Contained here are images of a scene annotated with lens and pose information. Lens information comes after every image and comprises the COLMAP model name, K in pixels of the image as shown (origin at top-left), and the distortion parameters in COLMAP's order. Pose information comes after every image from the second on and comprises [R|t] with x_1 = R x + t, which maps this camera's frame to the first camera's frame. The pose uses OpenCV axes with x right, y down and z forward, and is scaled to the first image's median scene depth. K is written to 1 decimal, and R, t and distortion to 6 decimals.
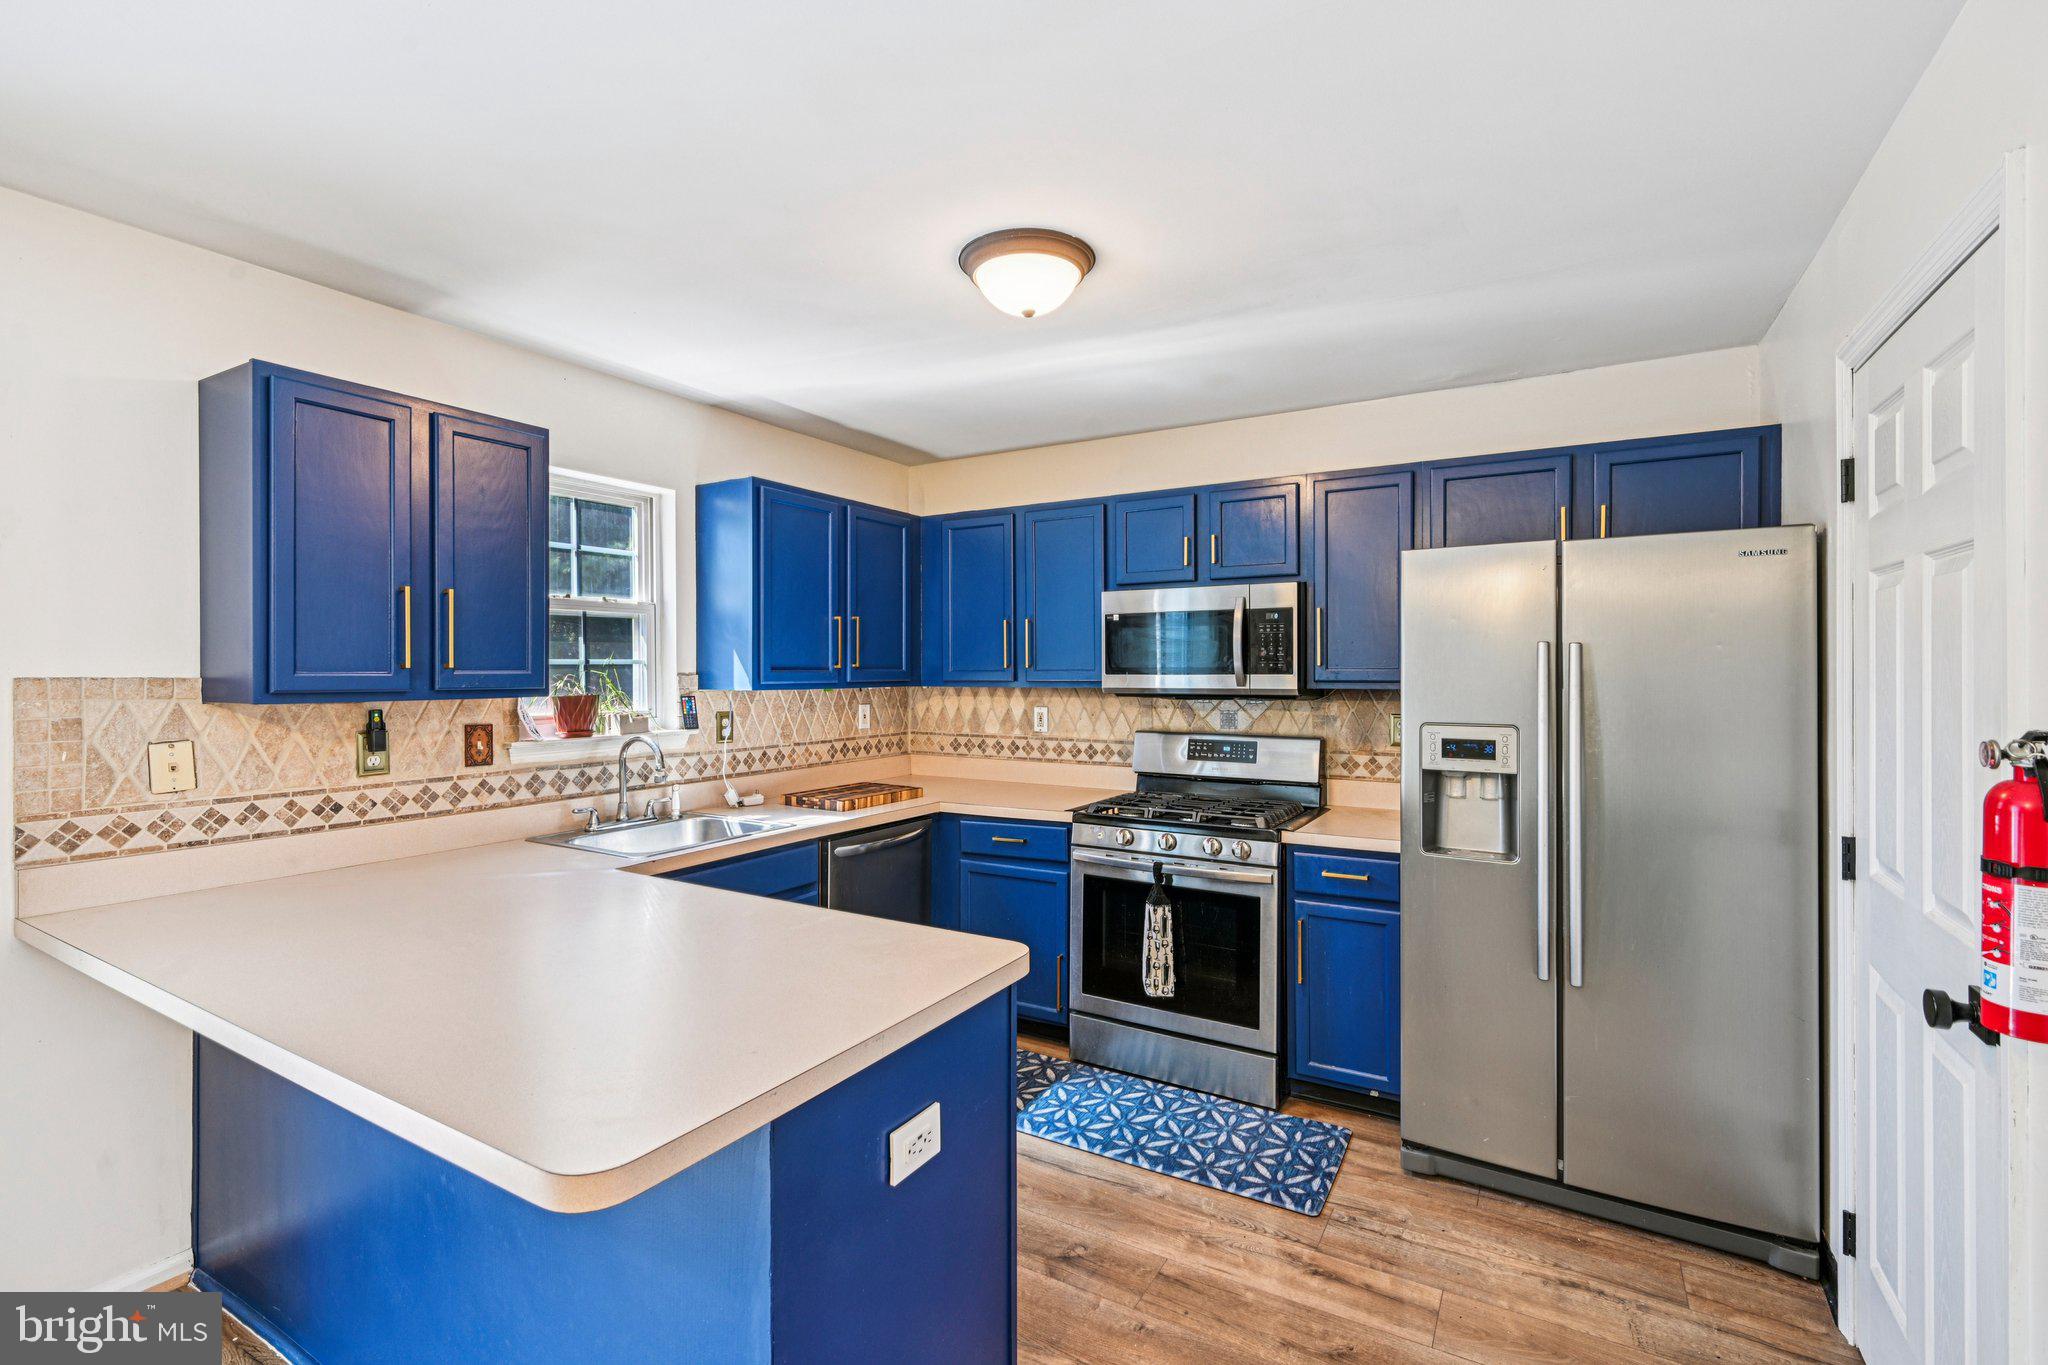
lens RADIAL K [[913.3, 0, 1031.1], [0, 913.3, 672.9], [0, 0, 1]] dist [0.006448, -0.002694]
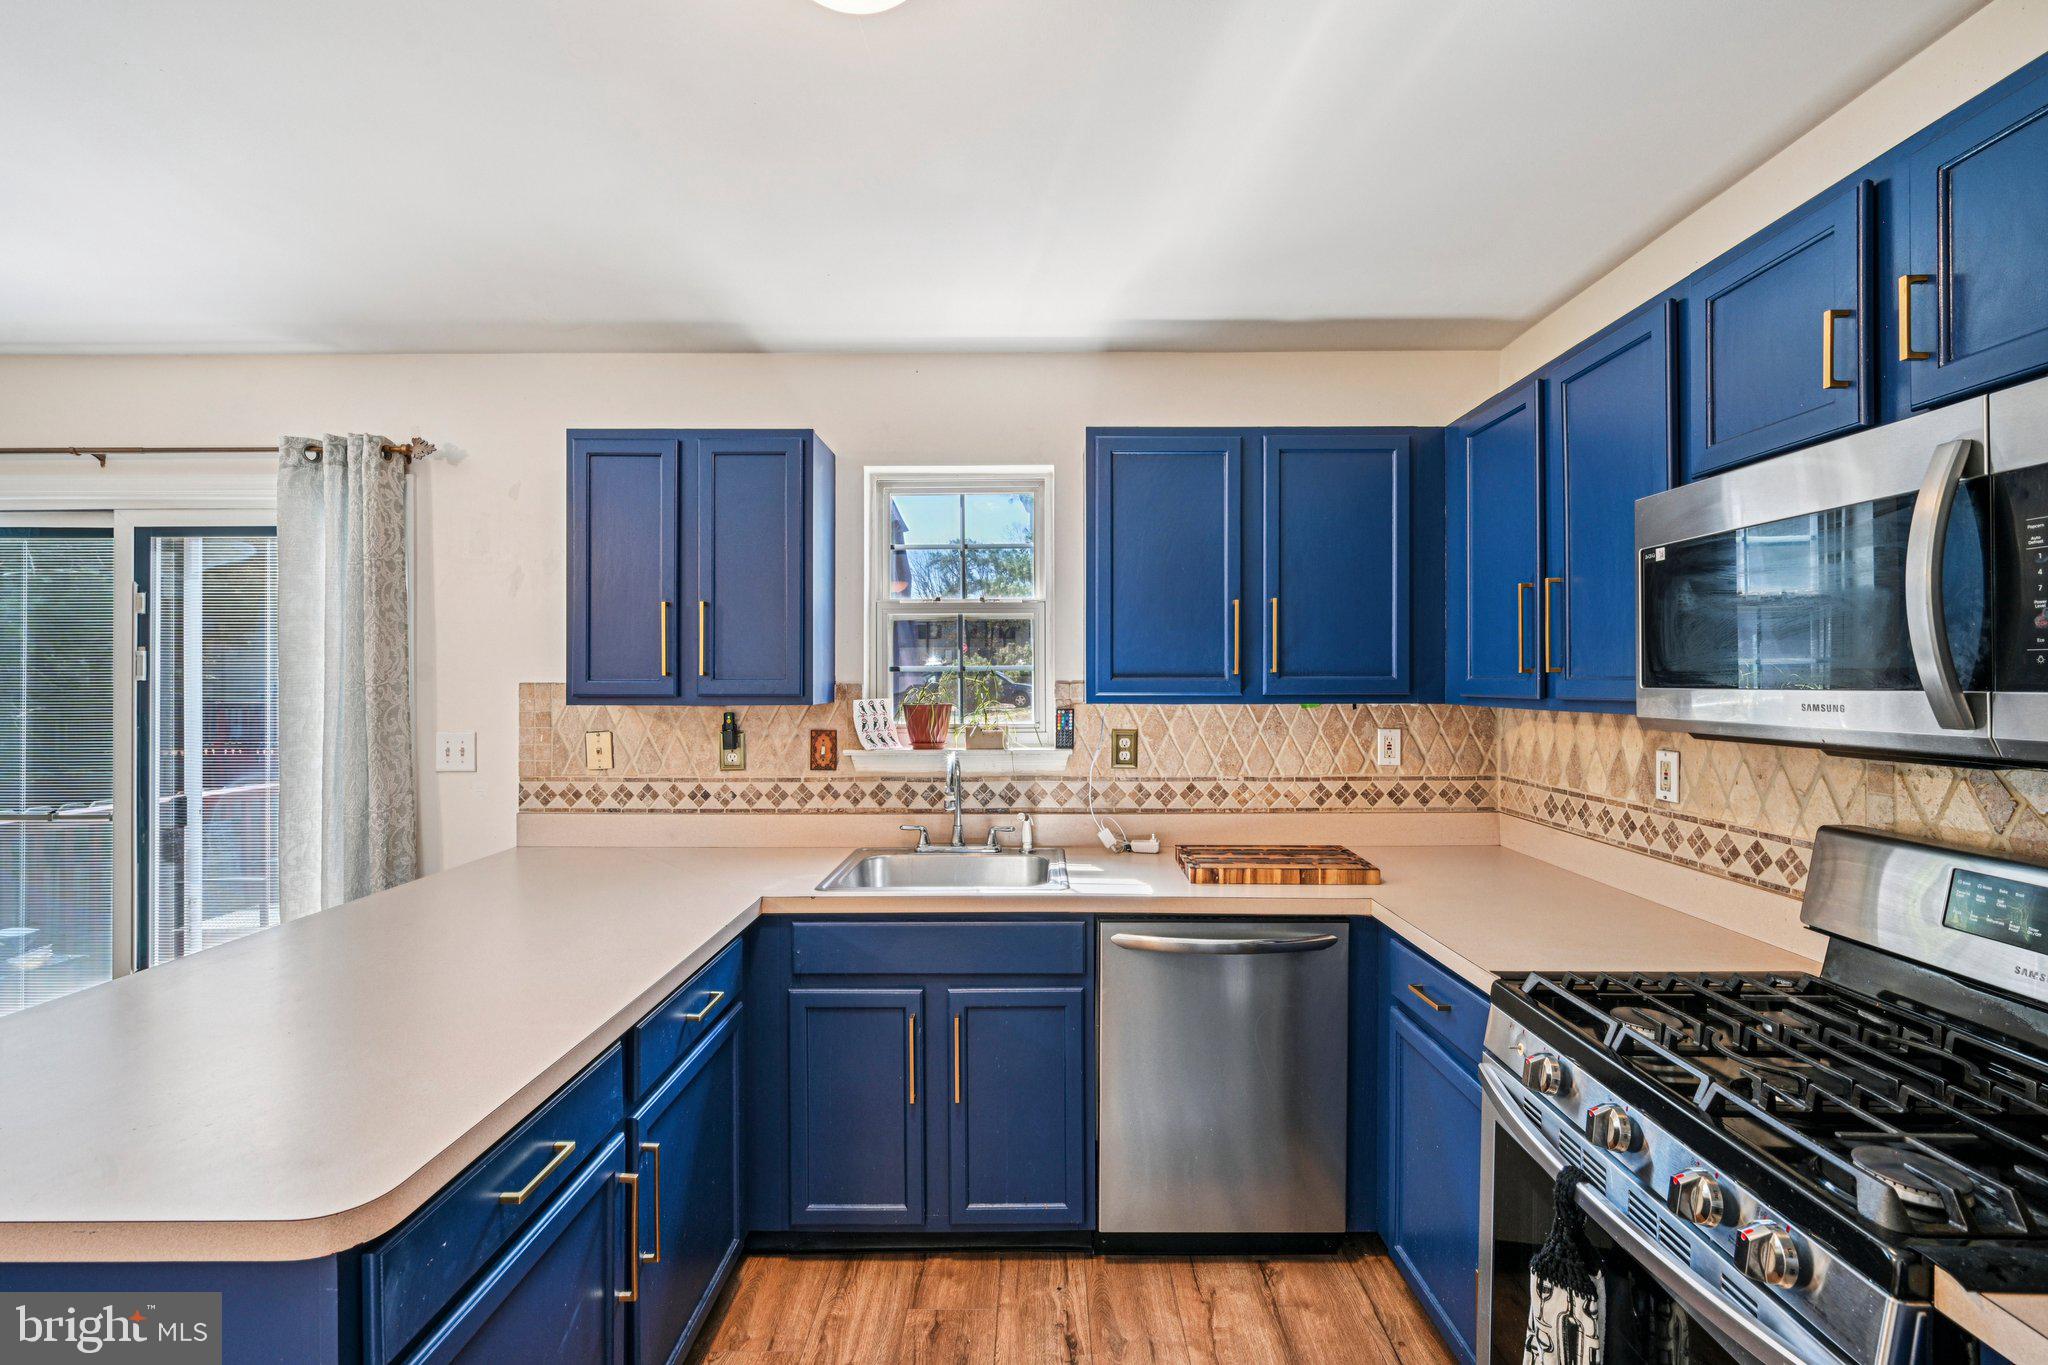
lens RADIAL K [[913.3, 0, 1027.7], [0, 913.3, 678.6], [0, 0, 1]] dist [0.006448, -0.002694]
pose [[0.505685, 0.001043, -0.862717, 0.323369], [-0.002836, 0.999996, -0.000453, -0.001573], [0.862713, 0.002676, 0.505686, 0.542796]]
